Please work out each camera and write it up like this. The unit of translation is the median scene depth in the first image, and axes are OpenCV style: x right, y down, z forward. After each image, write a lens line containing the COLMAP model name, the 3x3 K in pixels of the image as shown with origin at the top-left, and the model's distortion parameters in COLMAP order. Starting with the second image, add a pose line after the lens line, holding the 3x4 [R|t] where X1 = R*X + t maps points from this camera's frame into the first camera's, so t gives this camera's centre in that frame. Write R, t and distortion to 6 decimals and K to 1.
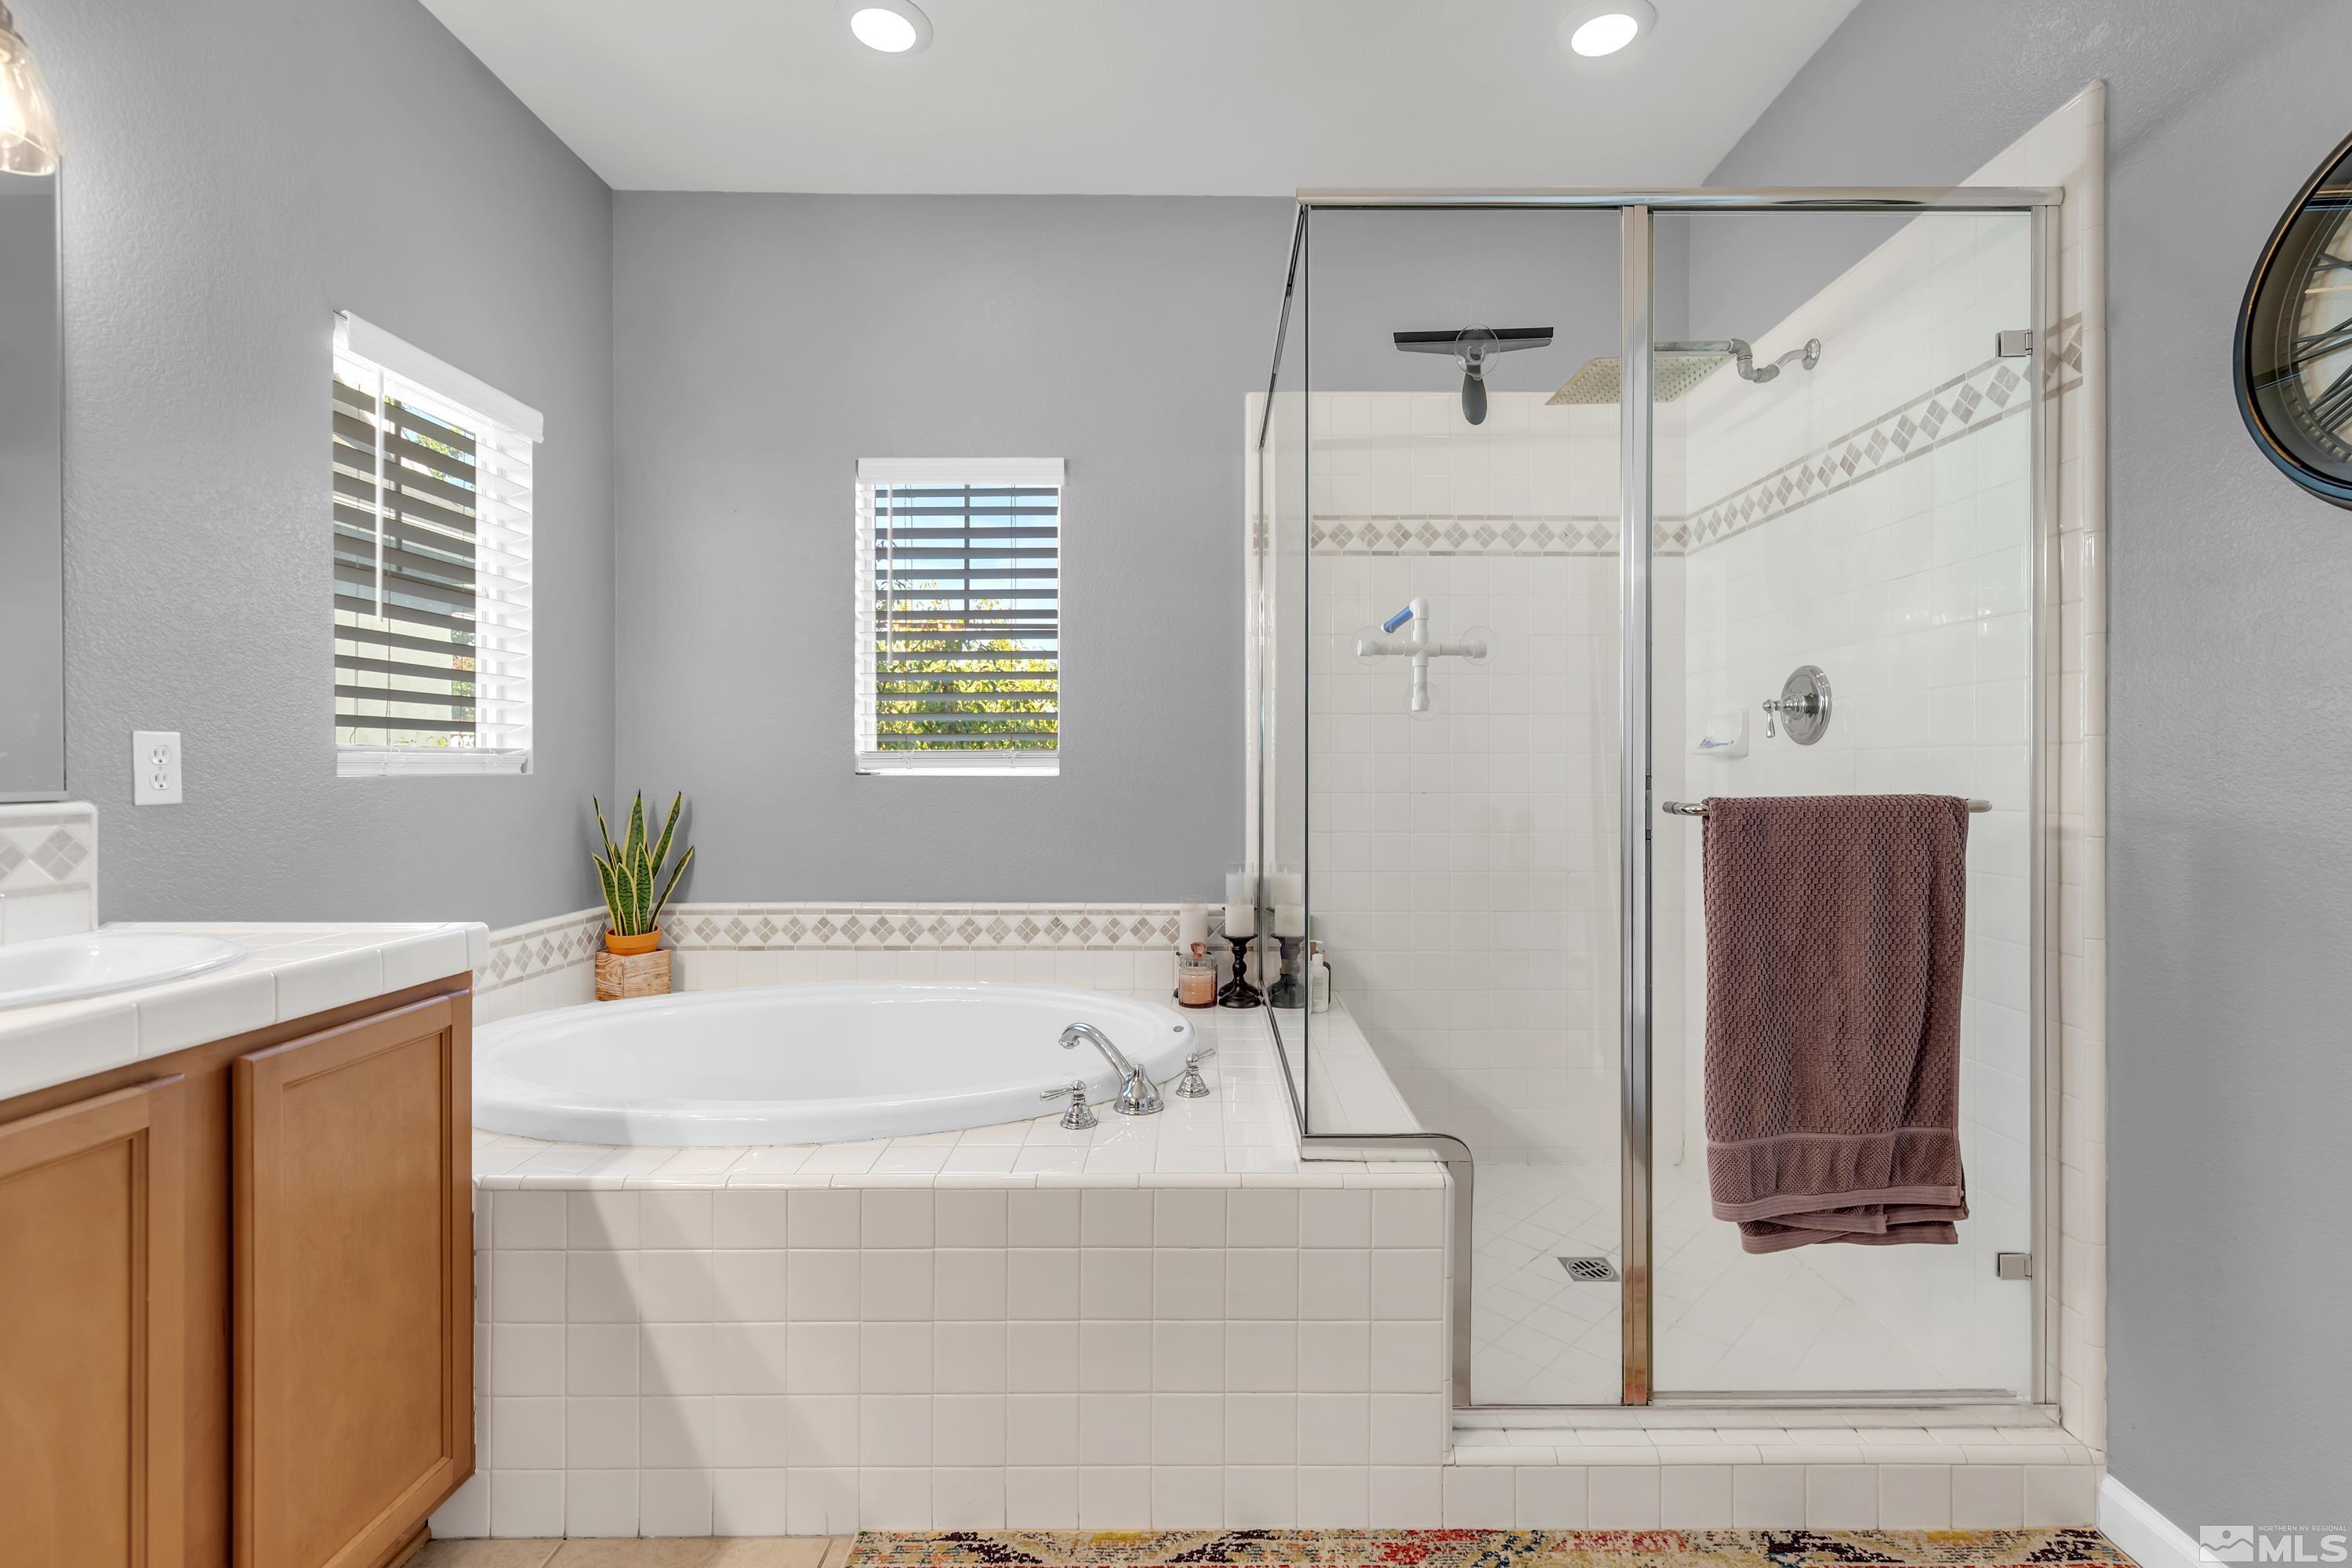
lens RADIAL K [[1033.1, 0, 1205.0], [0, 1033.1, 773.8], [0, 0, 1]] dist [0.003045, 0.000504]
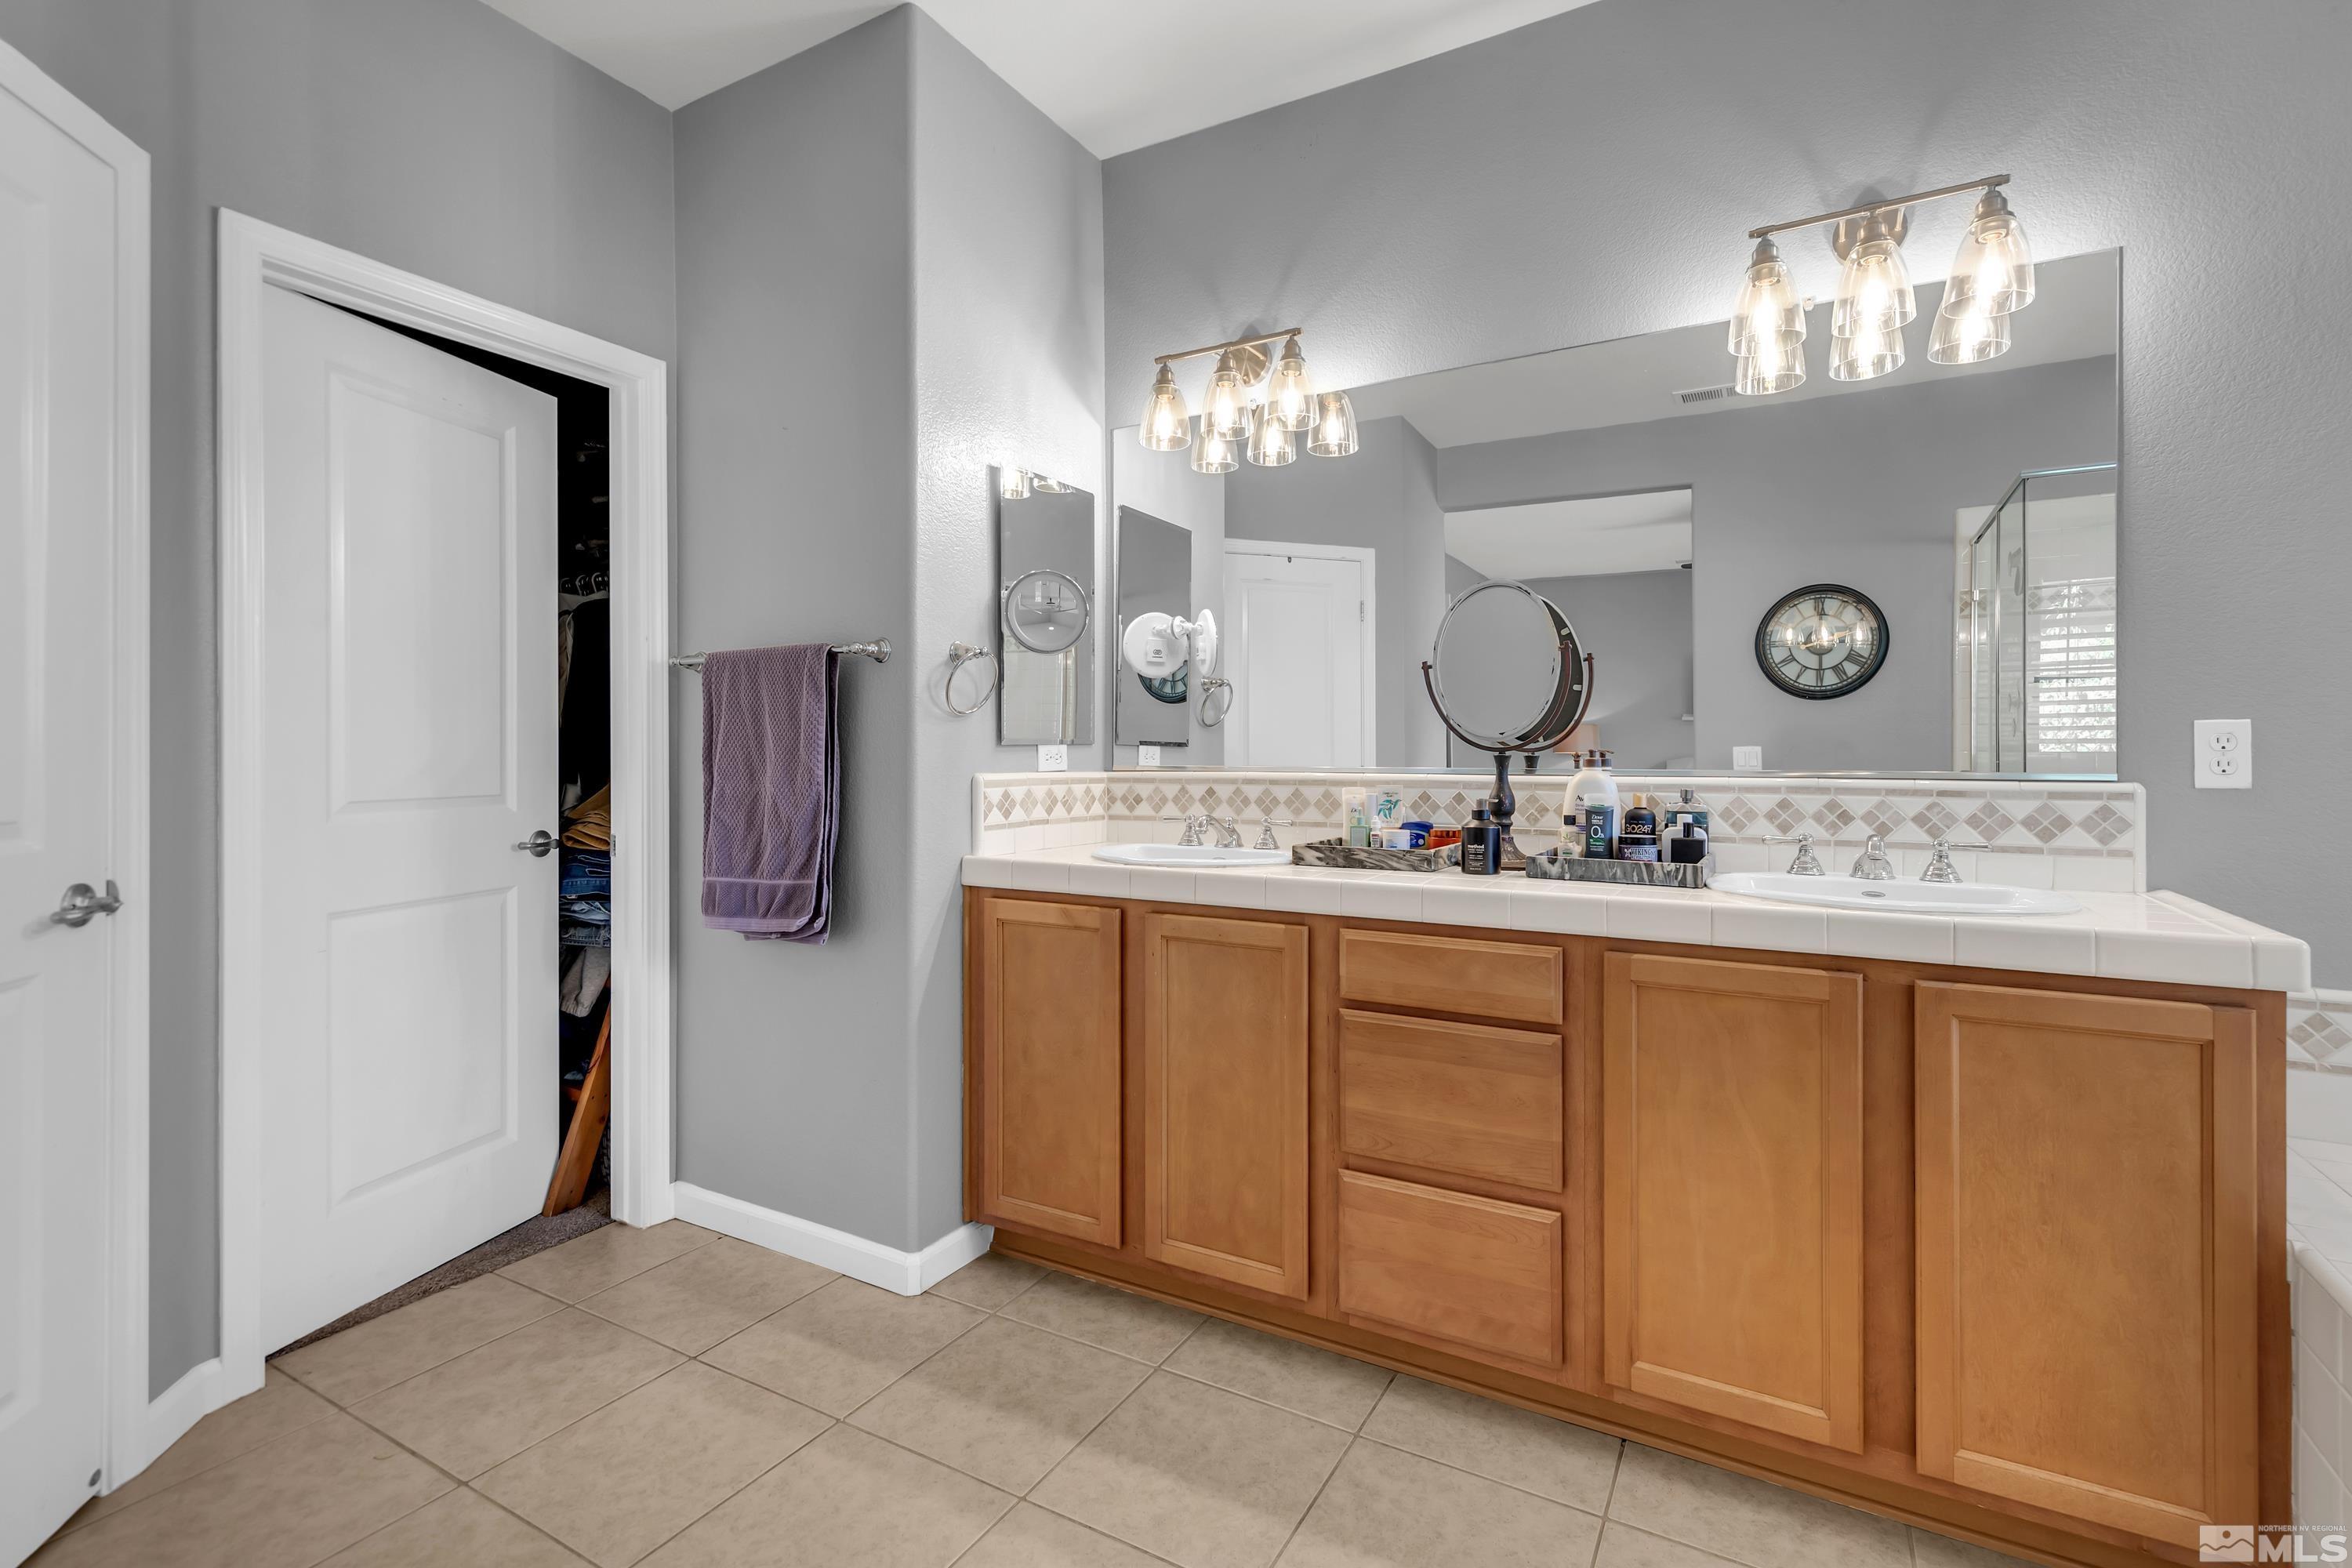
lens RADIAL K [[1057.2, 0, 1229.8], [0, 1057.2, 745.7], [0, 0, 1]] dist [-0.000544, -0.000117]
pose [[-0.481432, -0.006178, -0.876462, 0.480647], [-0.005206, 0.999978, -0.004189, -0.005217], [0.876468, 0.002547, -0.481453, 0.679584]]
